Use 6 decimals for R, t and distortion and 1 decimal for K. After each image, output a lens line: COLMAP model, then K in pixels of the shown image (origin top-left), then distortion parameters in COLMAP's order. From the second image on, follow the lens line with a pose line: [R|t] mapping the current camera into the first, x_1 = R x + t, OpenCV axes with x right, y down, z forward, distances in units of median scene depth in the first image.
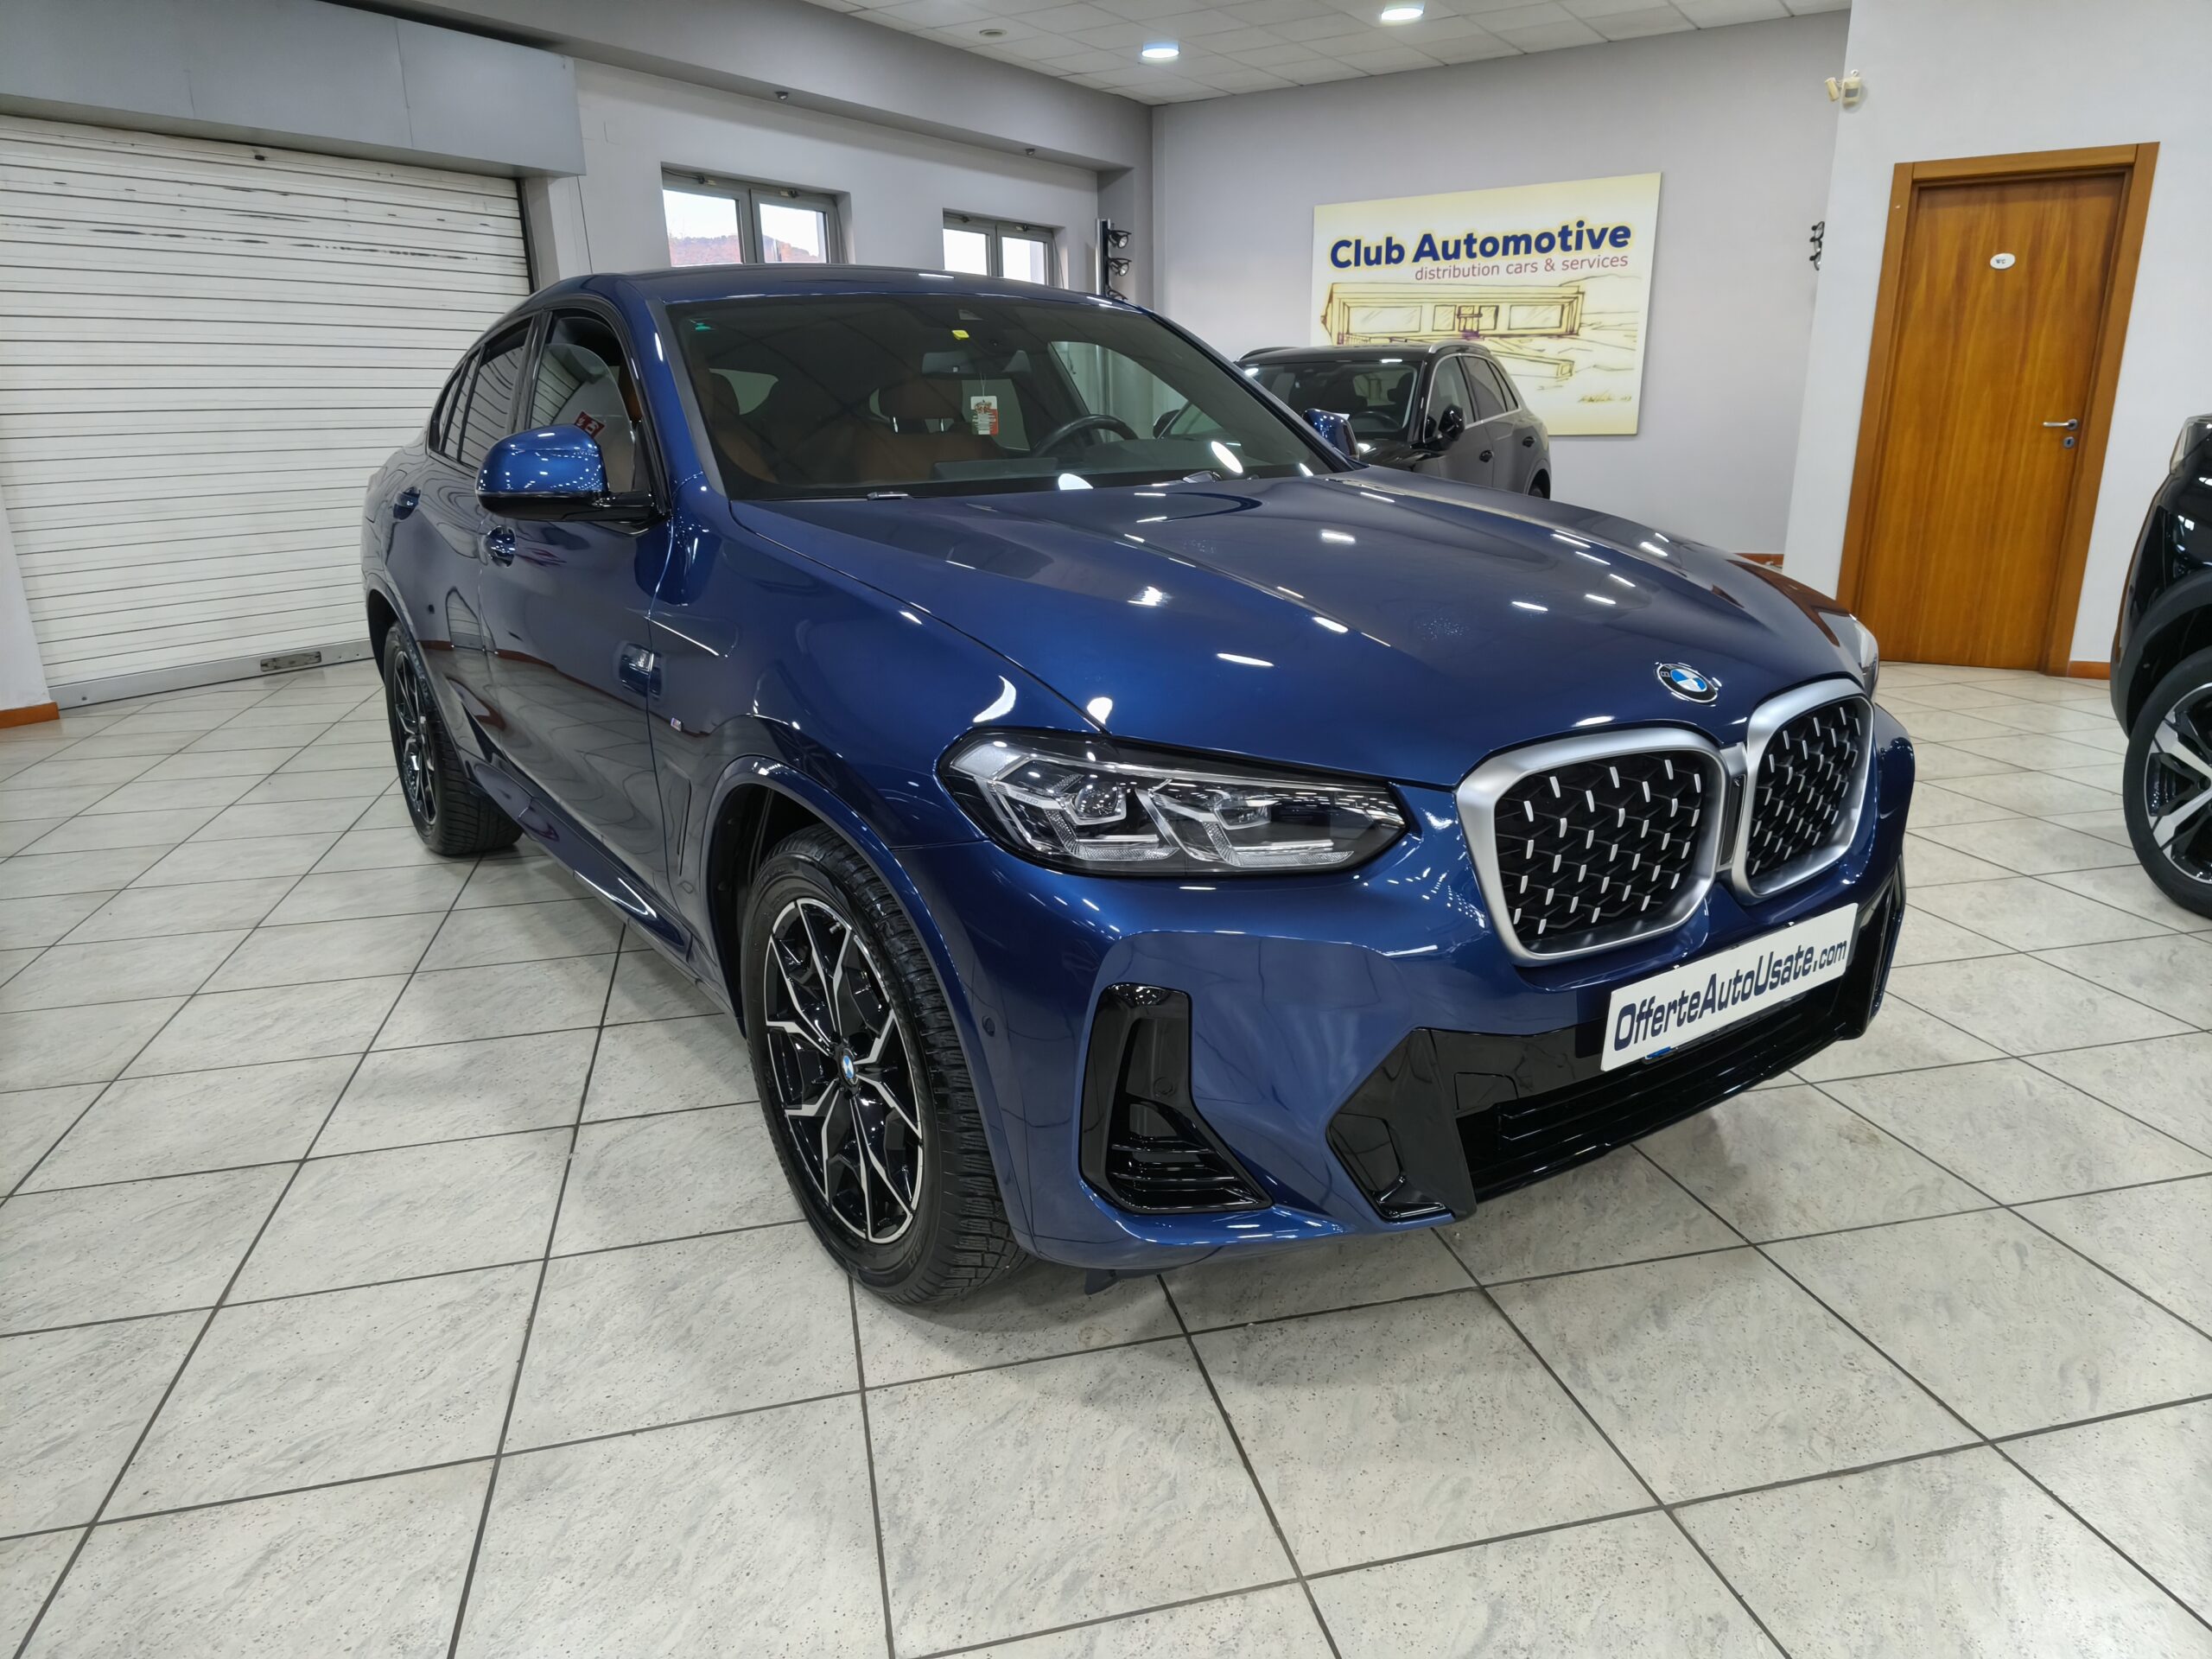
lens RADIAL K [[1453.6, 0, 1116.6], [0, 1453.6, 830.8], [0, 0, 1]] dist [0.068897, -0.057499]
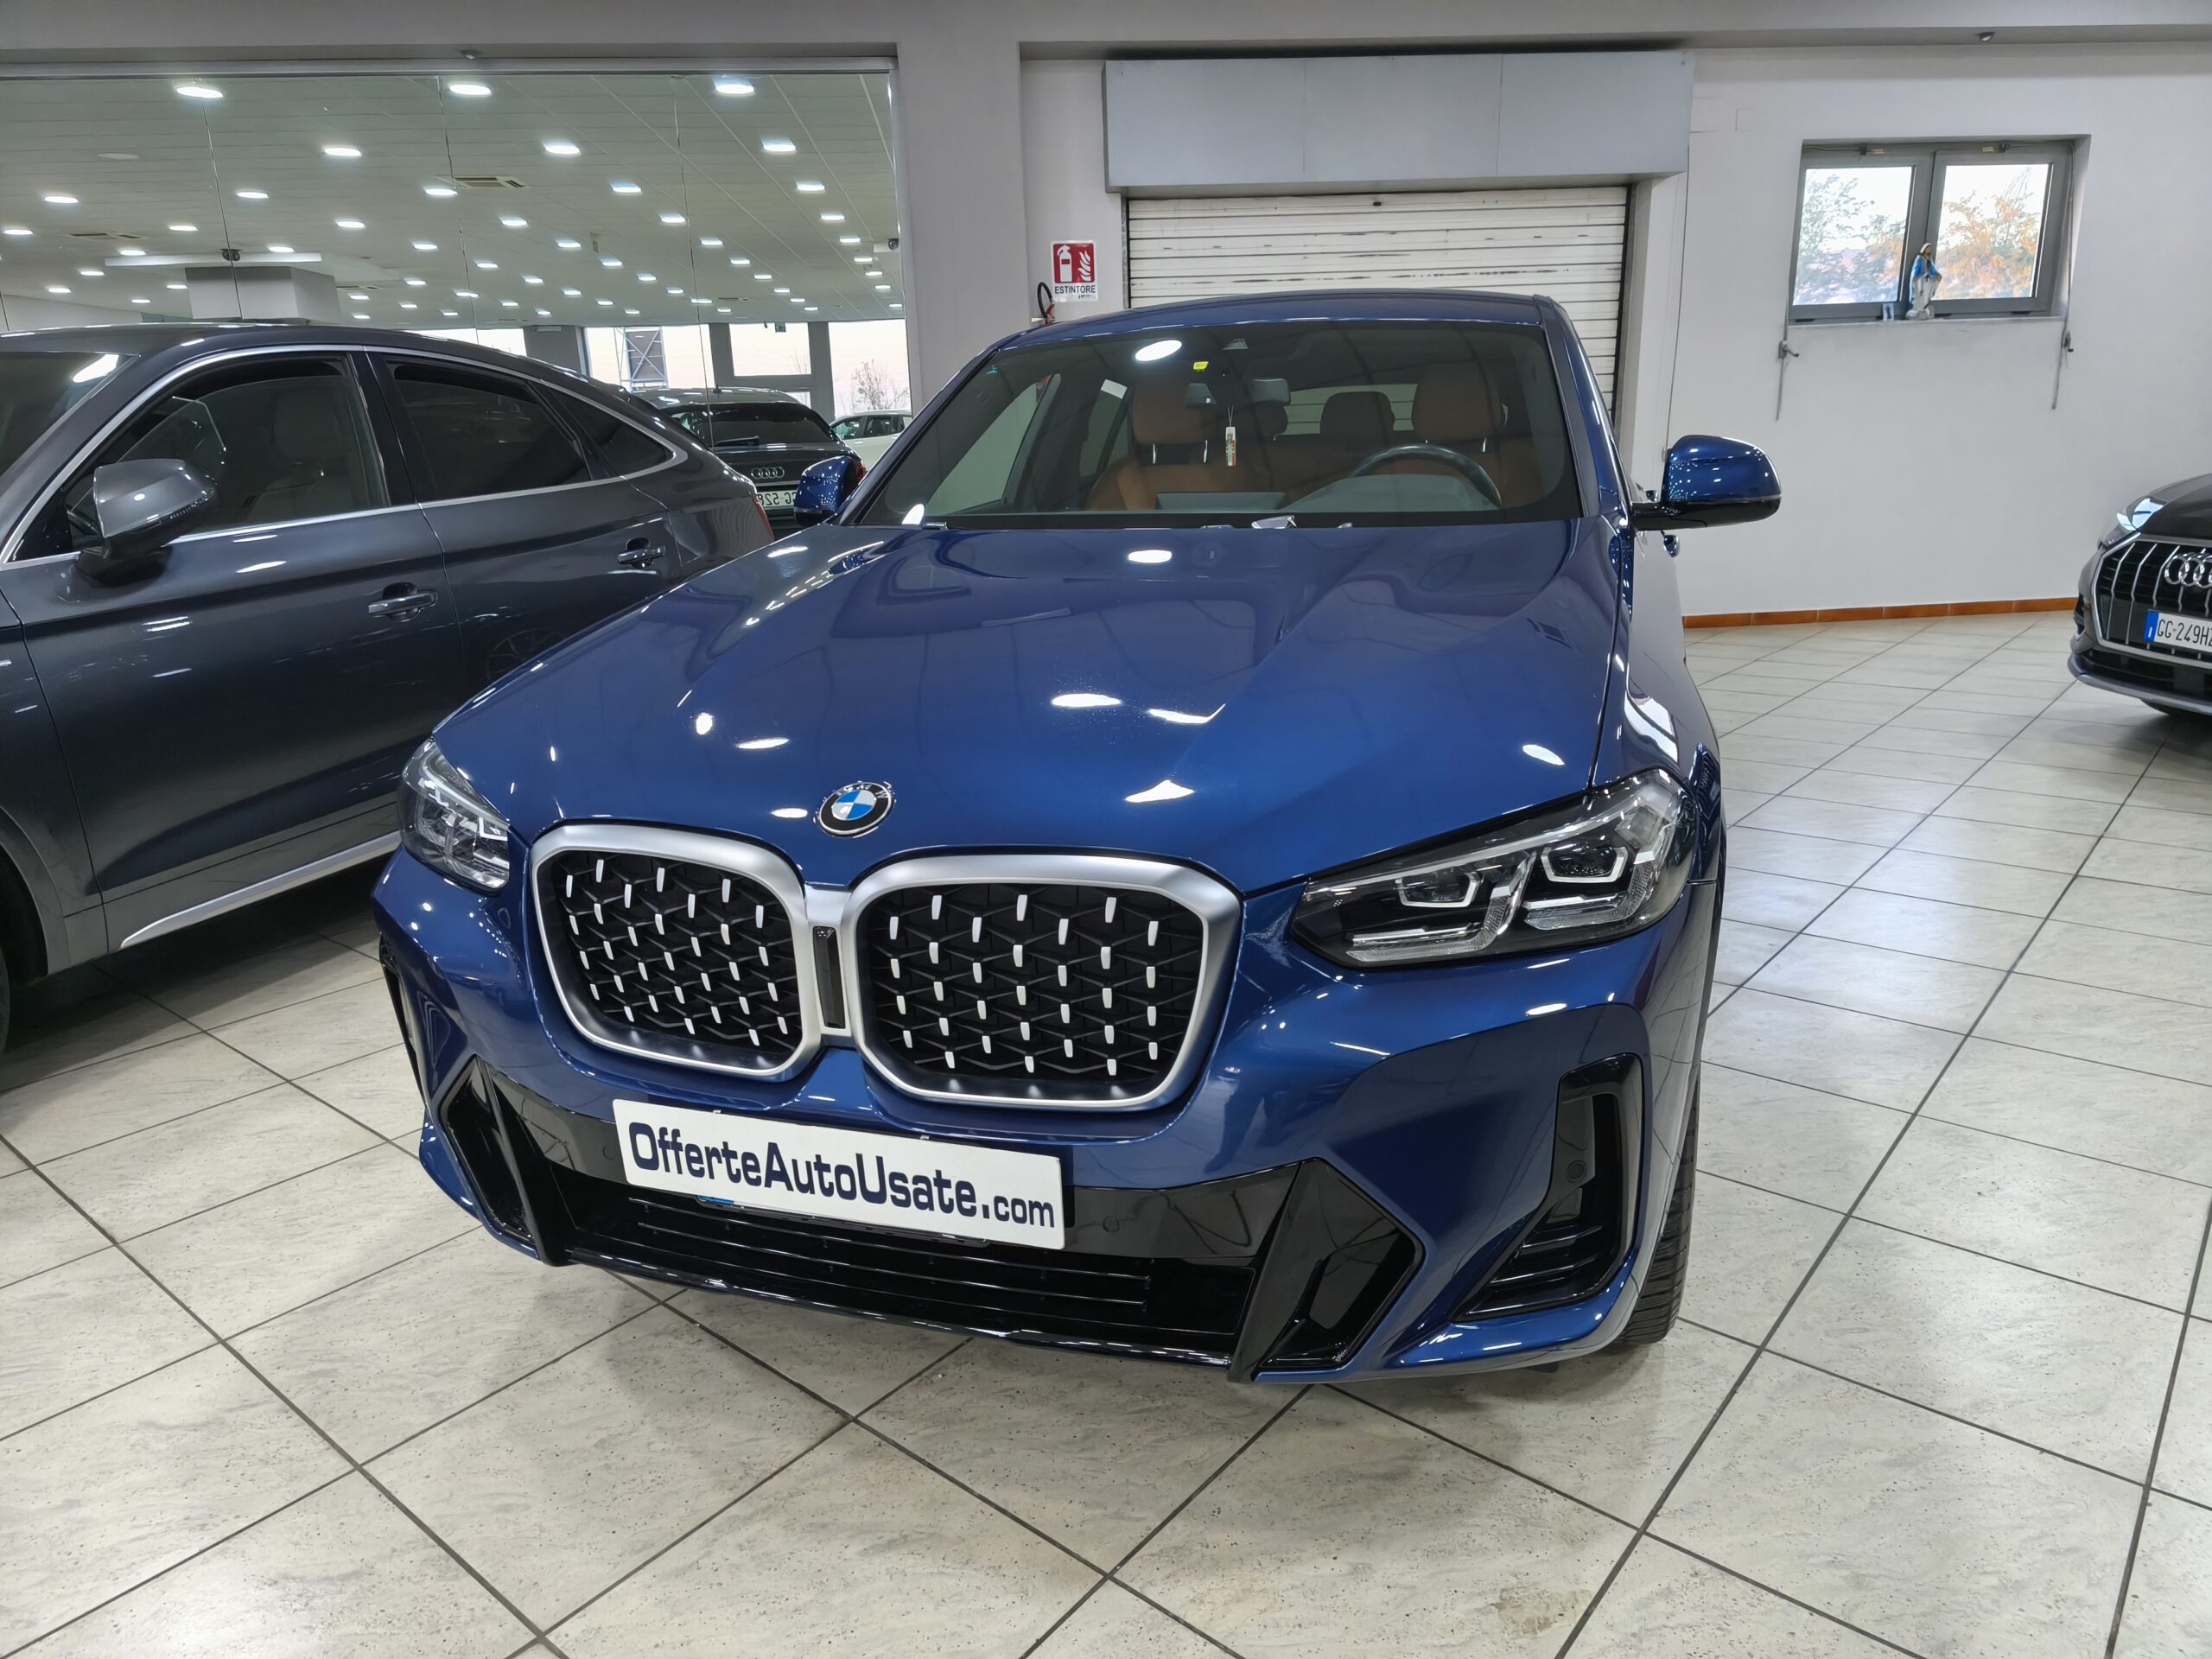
lens RADIAL K [[1453.6, 0, 1116.6], [0, 1453.6, 830.8], [0, 0, 1]] dist [0.068897, -0.057499]
pose [[0.600389, 0.214100, -0.770516, 0.270276], [-0.207507, 0.972203, 0.108452, -0.050159], [0.772317, 0.094774, 0.628127, 0.142371]]
